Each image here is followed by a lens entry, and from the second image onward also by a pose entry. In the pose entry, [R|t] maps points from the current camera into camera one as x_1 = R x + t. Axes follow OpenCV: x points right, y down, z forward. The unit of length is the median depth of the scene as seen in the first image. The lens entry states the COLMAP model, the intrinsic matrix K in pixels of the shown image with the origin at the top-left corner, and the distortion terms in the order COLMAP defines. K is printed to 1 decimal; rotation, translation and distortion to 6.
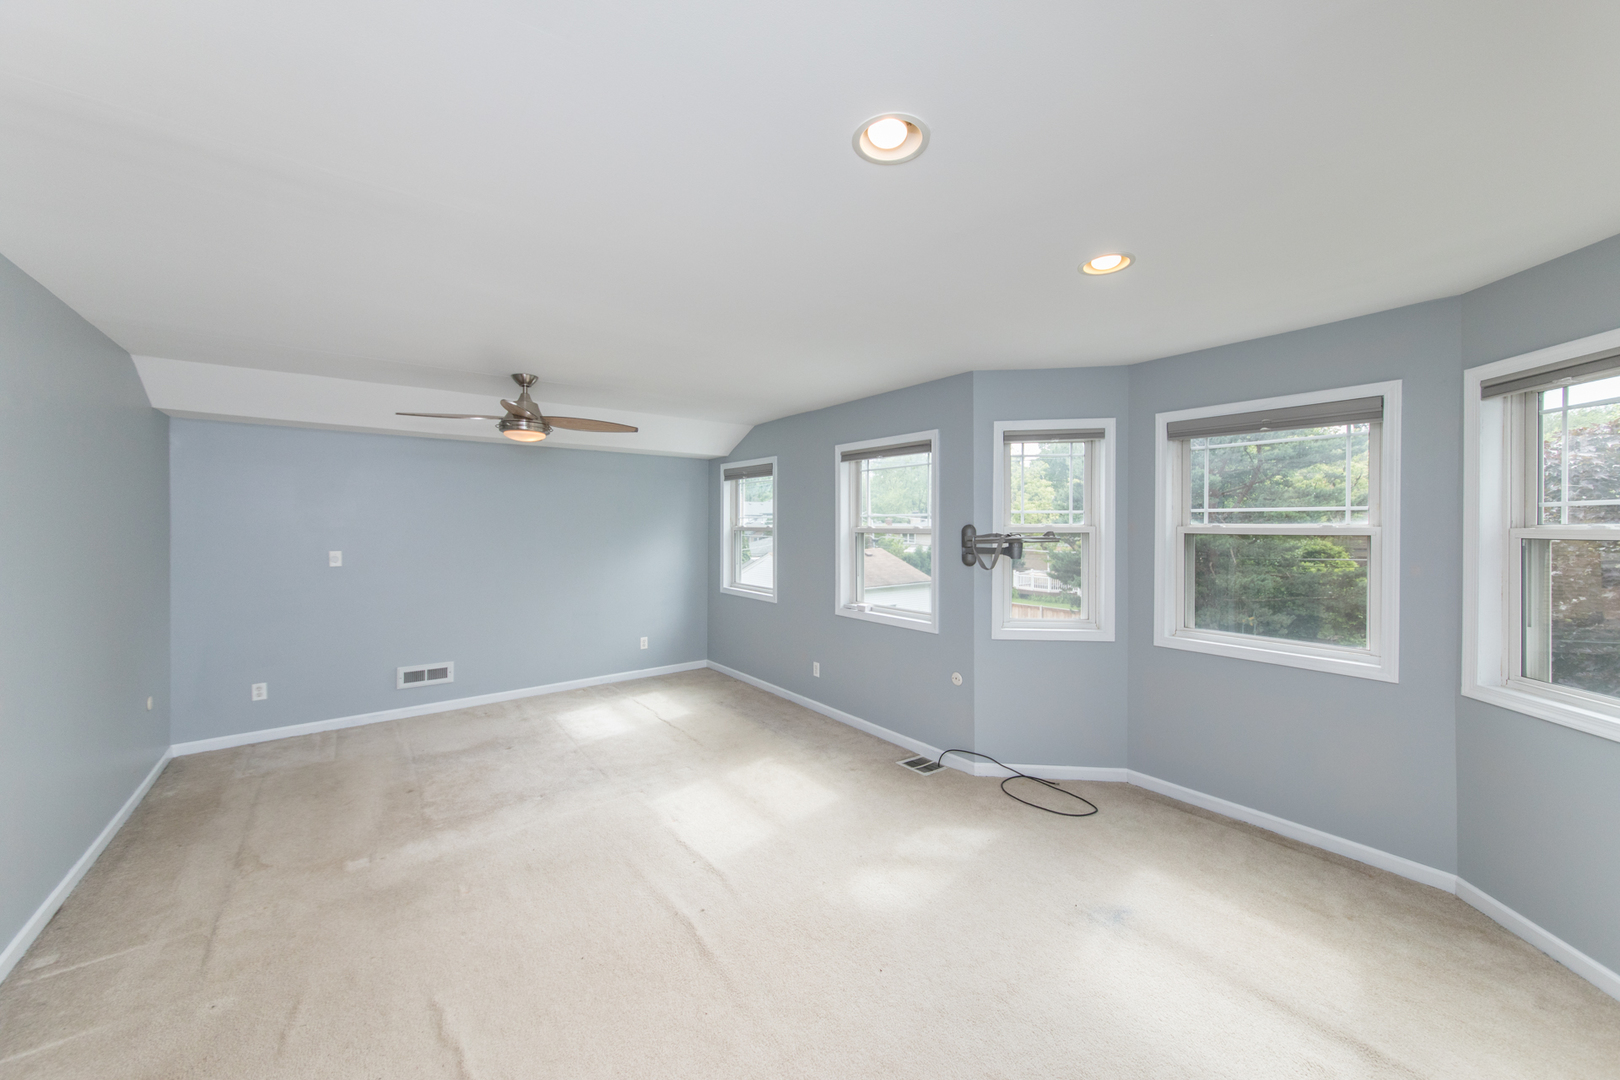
lens RADIAL K [[577.4, 0, 812.3], [0, 577.4, 529.7], [0, 0, 1]] dist [0.003388, 0.000037]
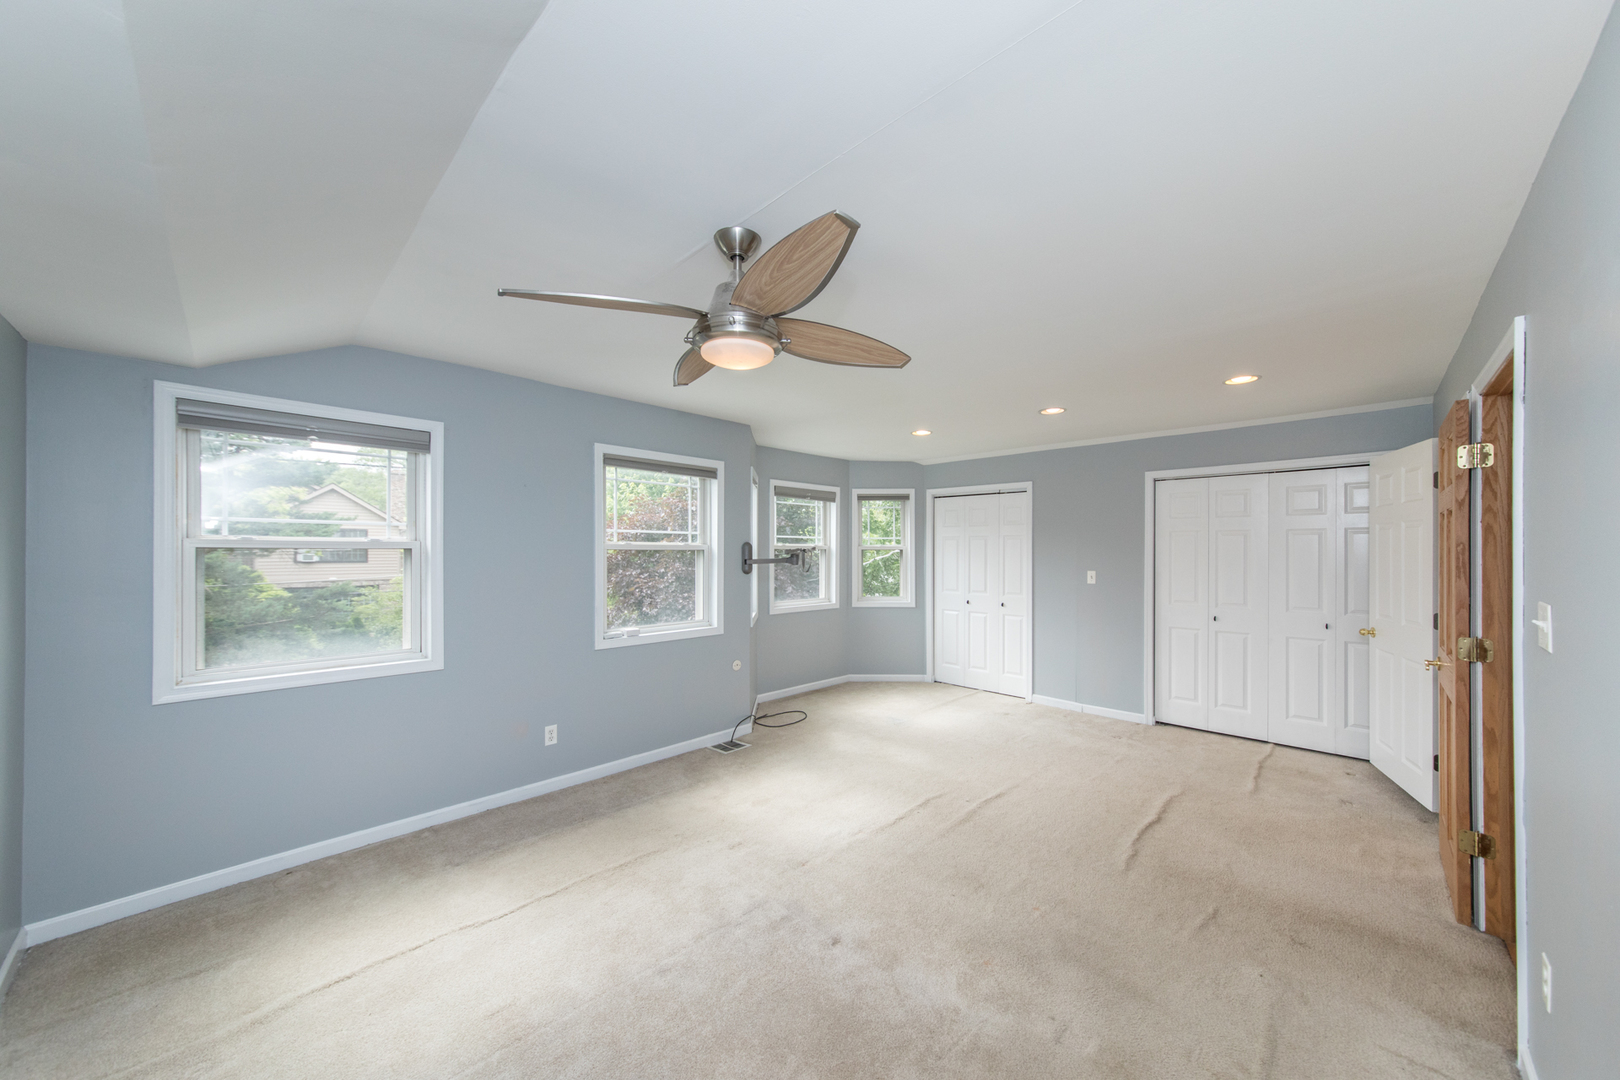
lens RADIAL K [[577.4, 0, 812.3], [0, 577.4, 549.1], [0, 0, 1]] dist [0.003388, 0.000037]
pose [[-0.127295, -0.001139, 0.991864, -0.955027], [-0.000161, 0.999999, 0.001128, 0.004460], [-0.991865, -0.000016, -0.127295, 0.940810]]
